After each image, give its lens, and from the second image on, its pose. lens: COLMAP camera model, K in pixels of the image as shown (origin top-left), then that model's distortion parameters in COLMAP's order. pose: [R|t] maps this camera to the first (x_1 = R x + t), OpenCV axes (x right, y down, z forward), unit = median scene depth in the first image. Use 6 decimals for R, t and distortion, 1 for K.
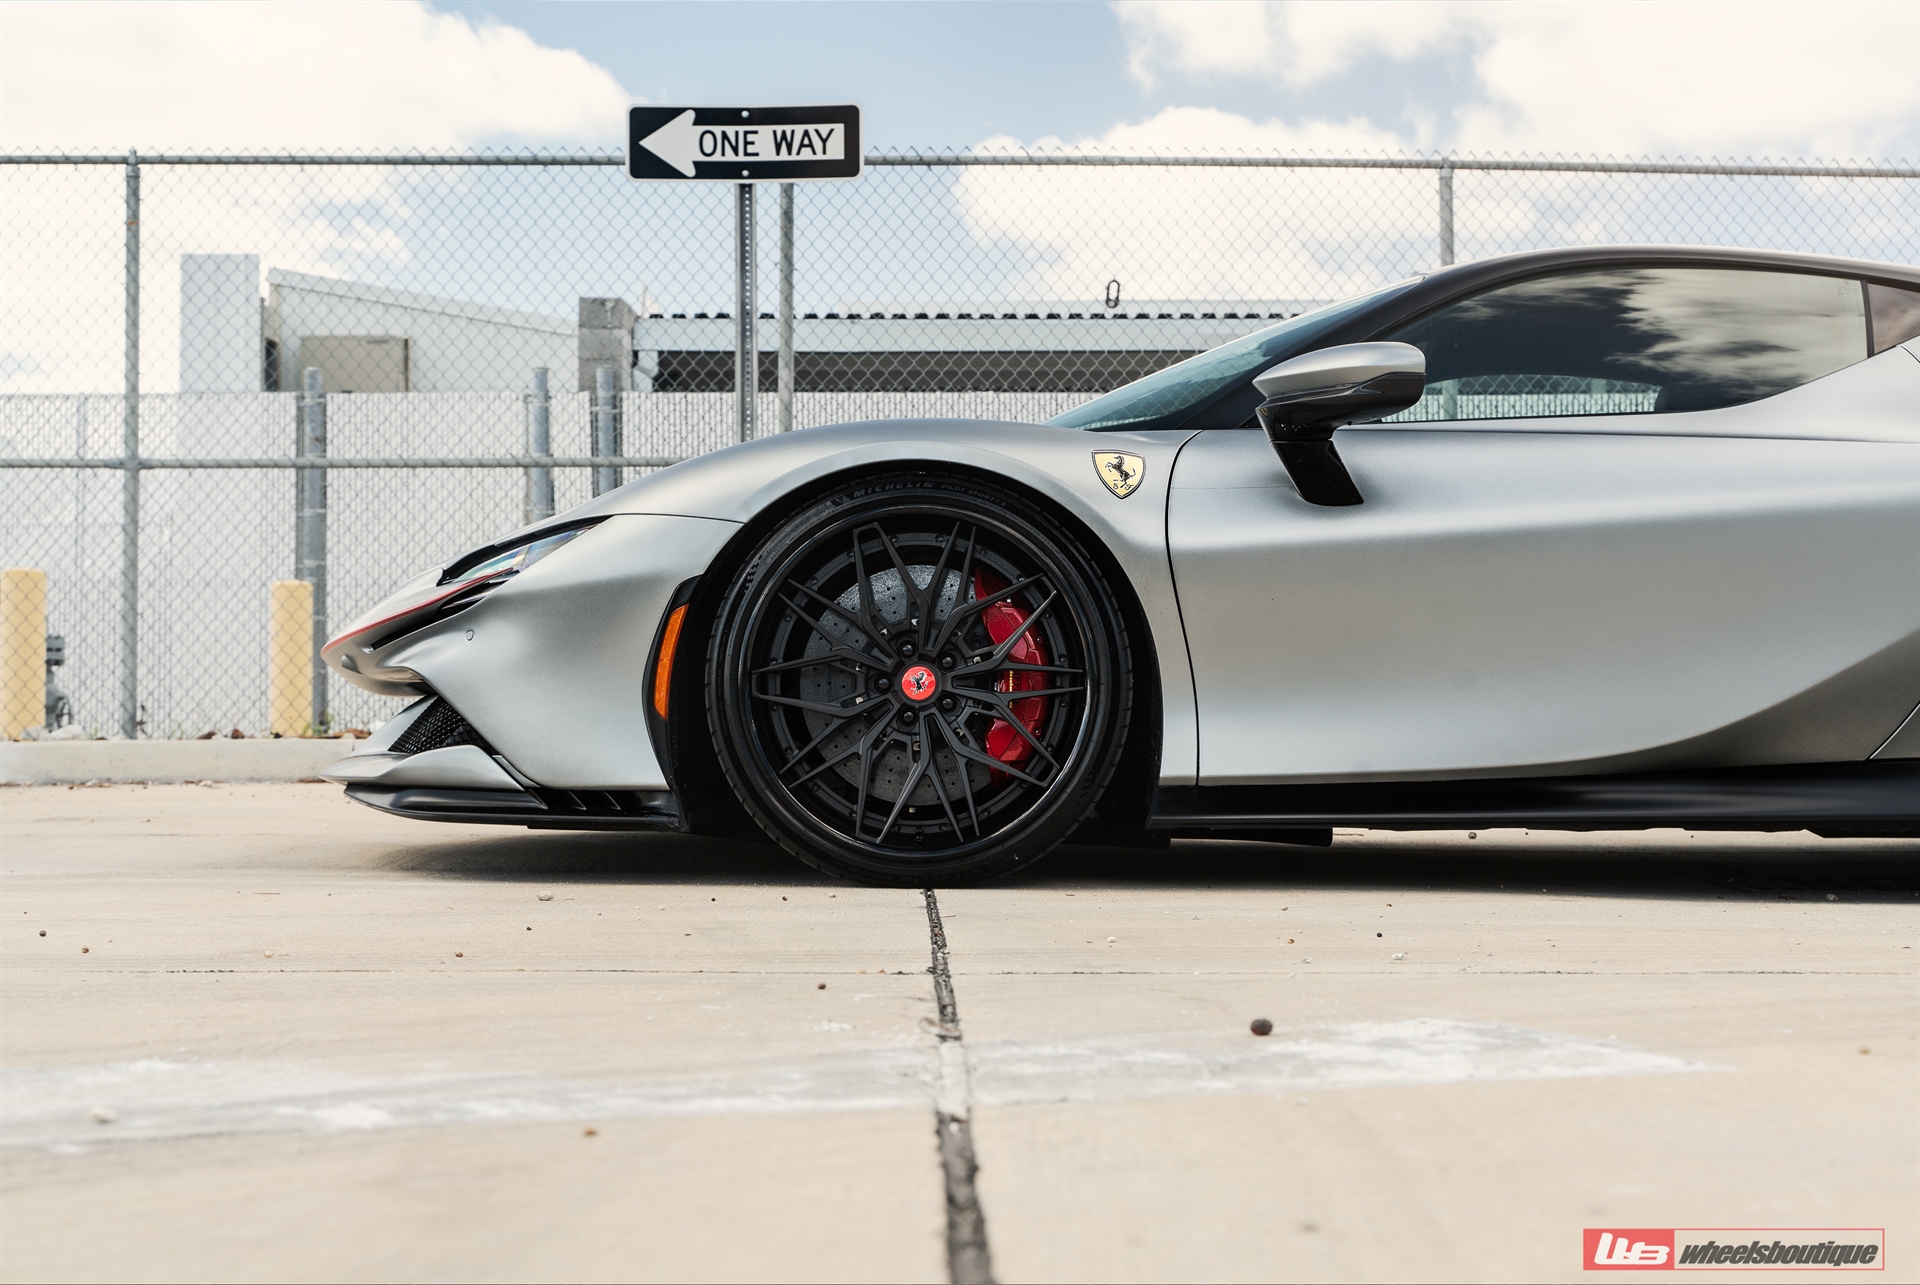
lens RADIAL K [[3639.9, 0, 917.9], [0, 3639.9, 642.4], [0, 0, 1]] dist [-0.000360, 0.111752]
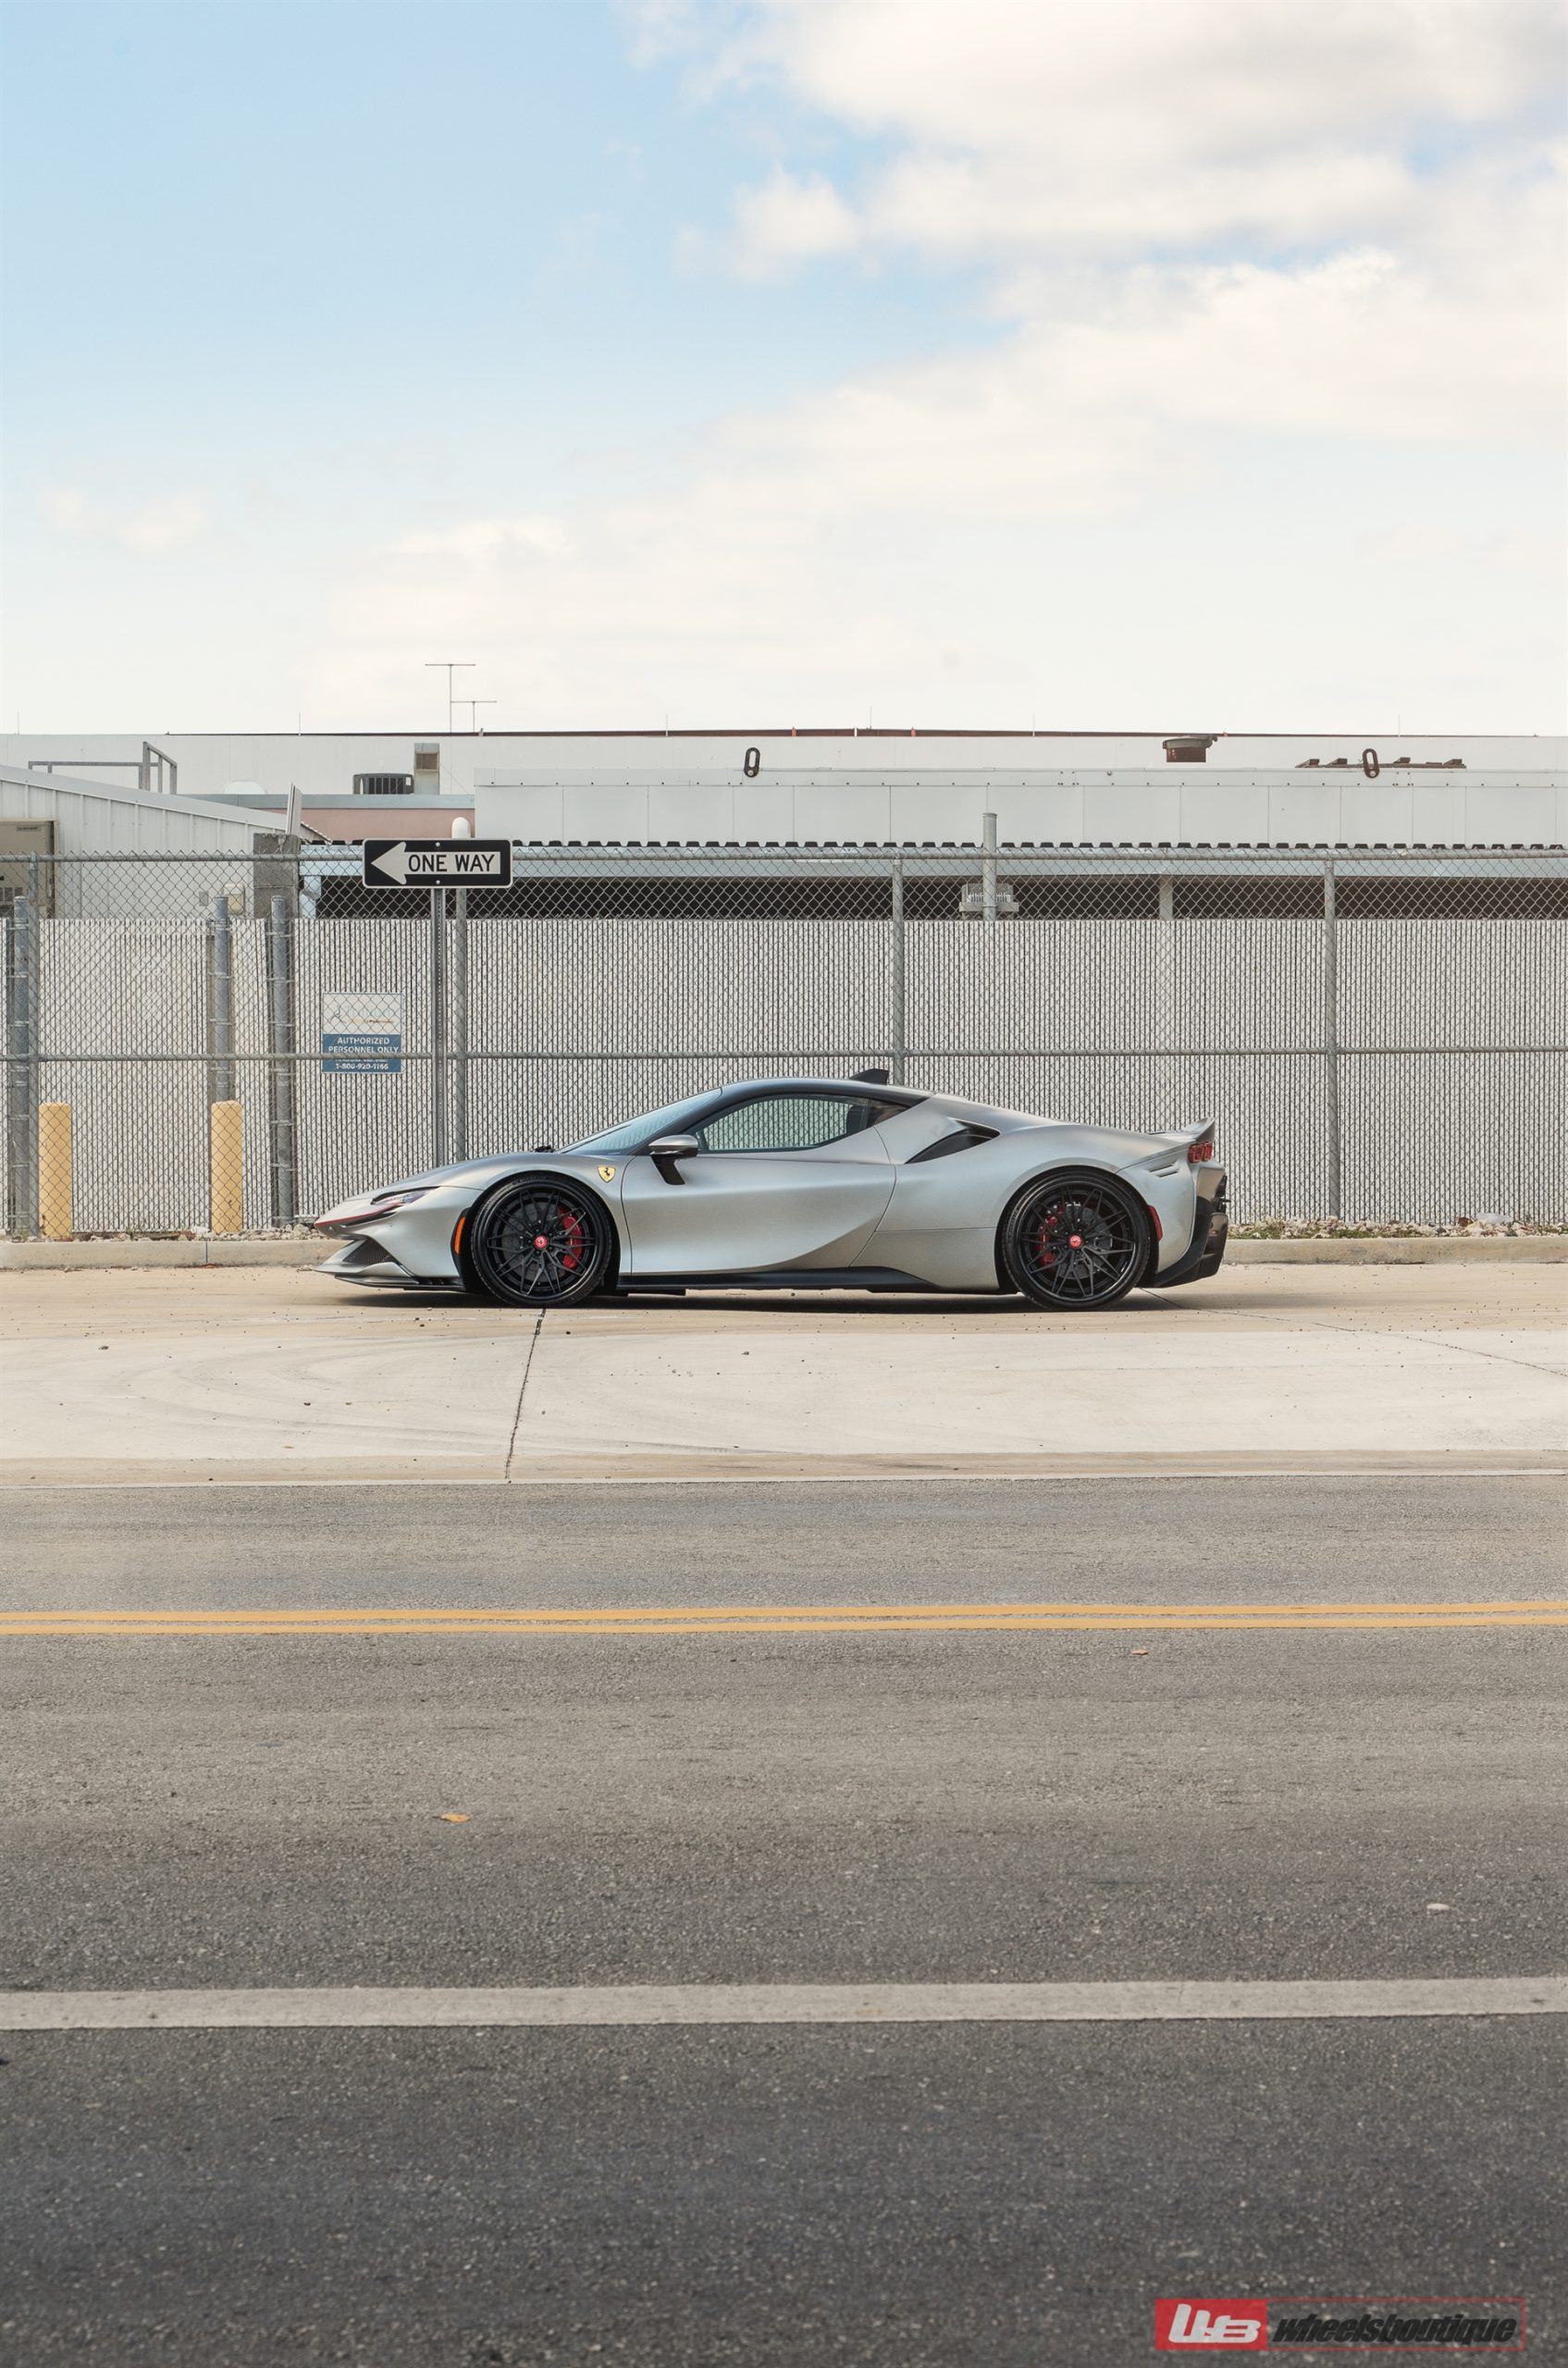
lens RADIAL K [[3639.3, 0, 789.2], [0, 3639.3, 1265.4], [0, 0, 1]] dist [-0.030815, 0.623493]
pose [[0.997936, -0.000613, 0.064217, 0.011286], [-0.002042, 0.999146, 0.041268, -0.092220], [-0.064187, -0.041314, 0.997082, -1.982025]]
